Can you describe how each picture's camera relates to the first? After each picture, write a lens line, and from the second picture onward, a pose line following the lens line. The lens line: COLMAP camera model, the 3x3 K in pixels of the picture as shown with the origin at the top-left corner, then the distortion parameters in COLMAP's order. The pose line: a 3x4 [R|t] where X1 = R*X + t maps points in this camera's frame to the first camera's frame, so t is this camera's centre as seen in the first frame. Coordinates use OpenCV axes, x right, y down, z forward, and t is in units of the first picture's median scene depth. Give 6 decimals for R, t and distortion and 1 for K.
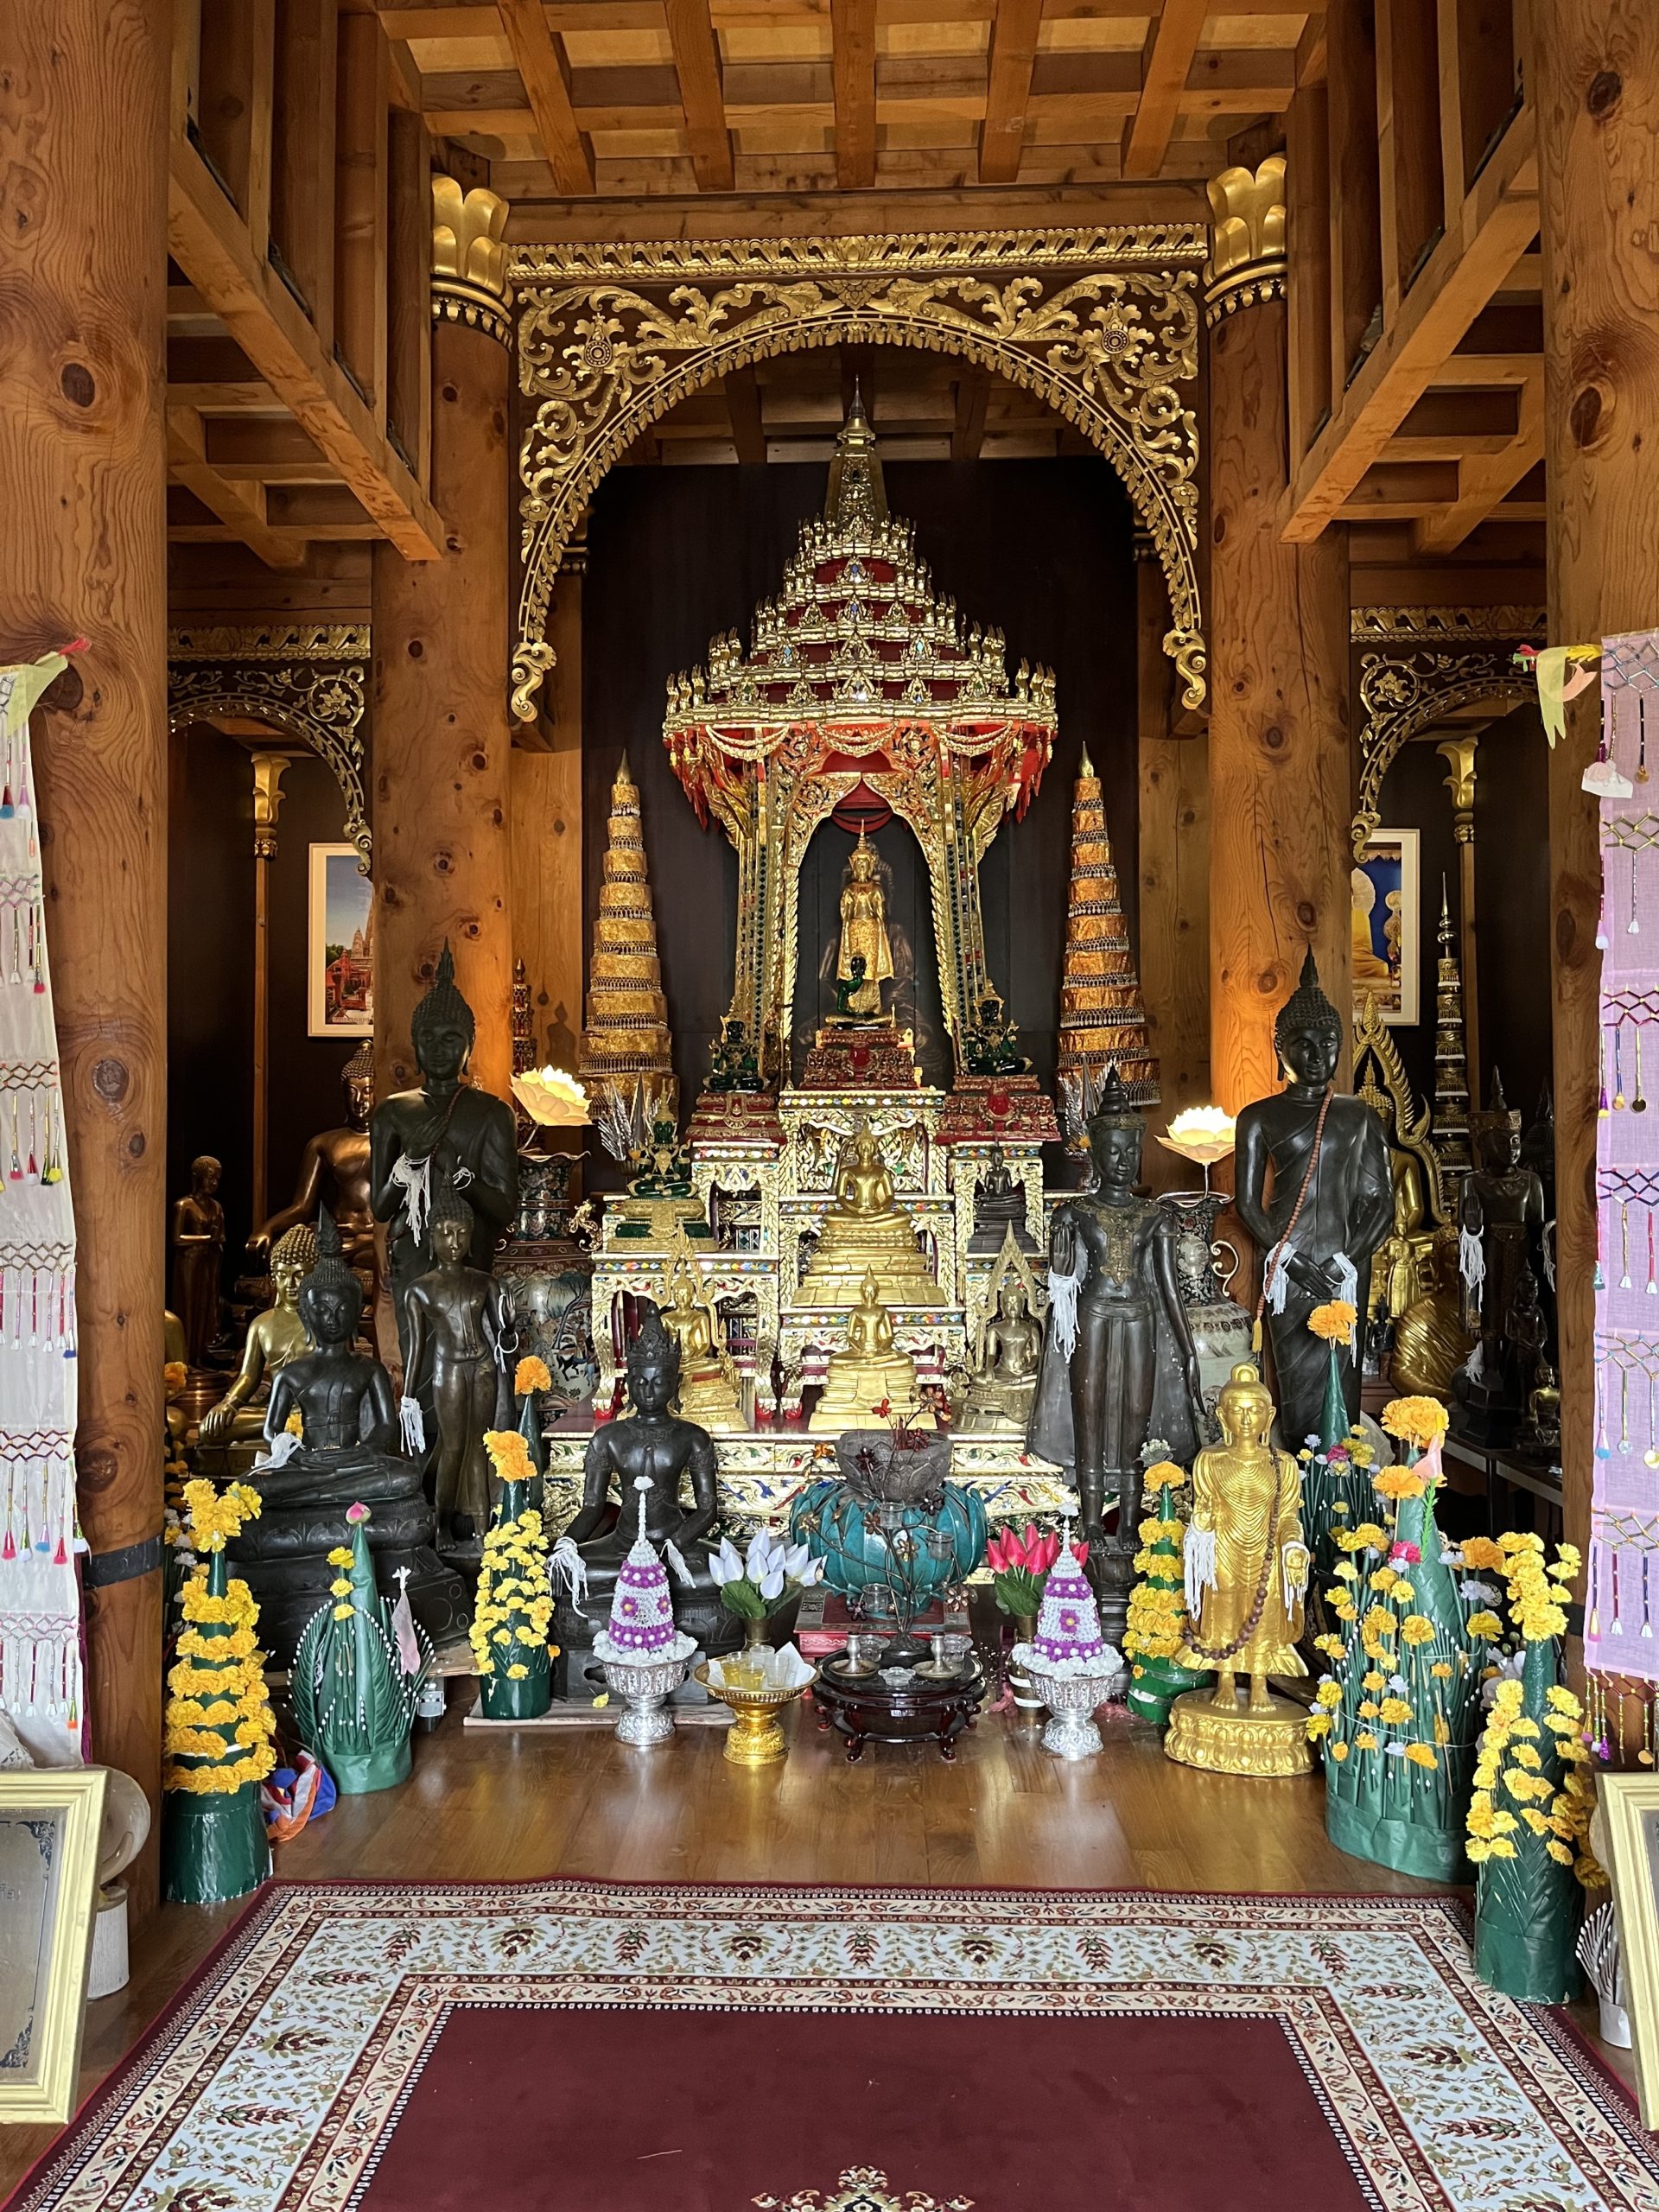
lens RADIAL K [[1665.1, 0, 807.7], [0, 1665.1, 1104.4], [0, 0, 1]] dist [0.014192, -0.030548]
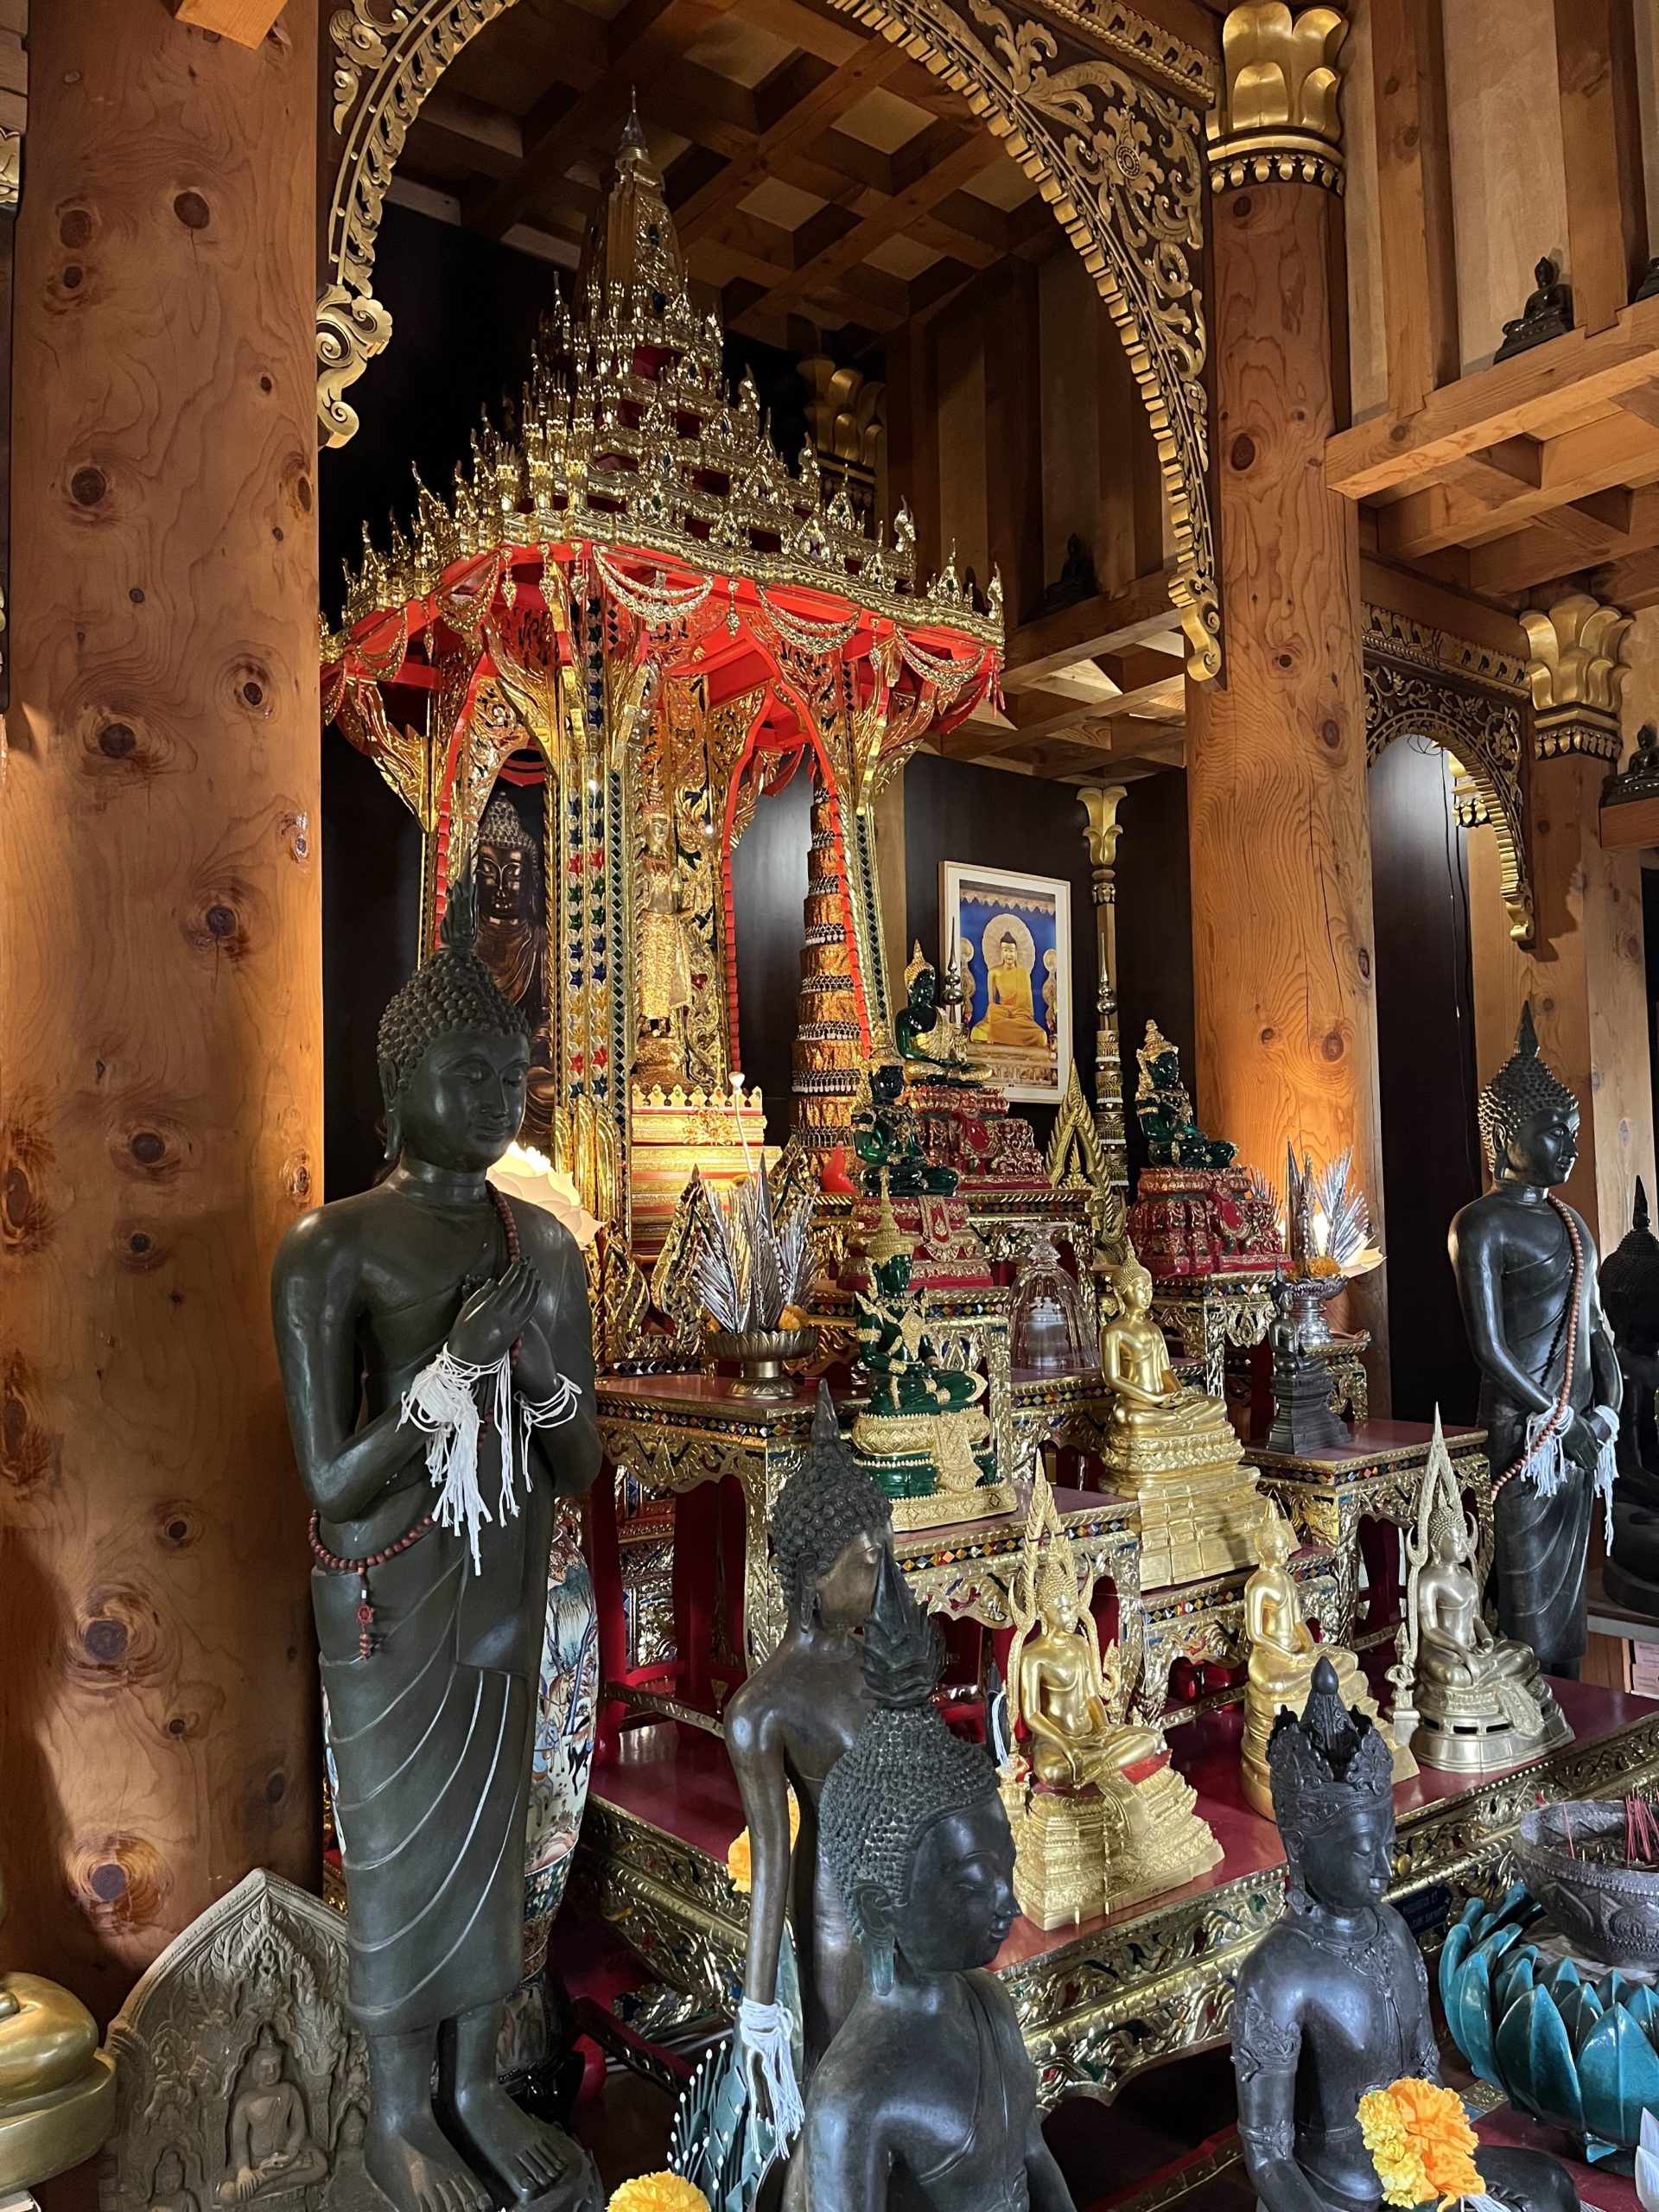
lens RADIAL K [[1665.1, 0, 840.6], [0, 1665.1, 1113.4], [0, 0, 1]] dist [0.014192, -0.030548]
pose [[0.772080, 0.029734, 0.634830, -0.365503], [-0.007661, 0.999268, -0.037486, -0.012232], [-0.635479, 0.024078, 0.771742, 0.526232]]
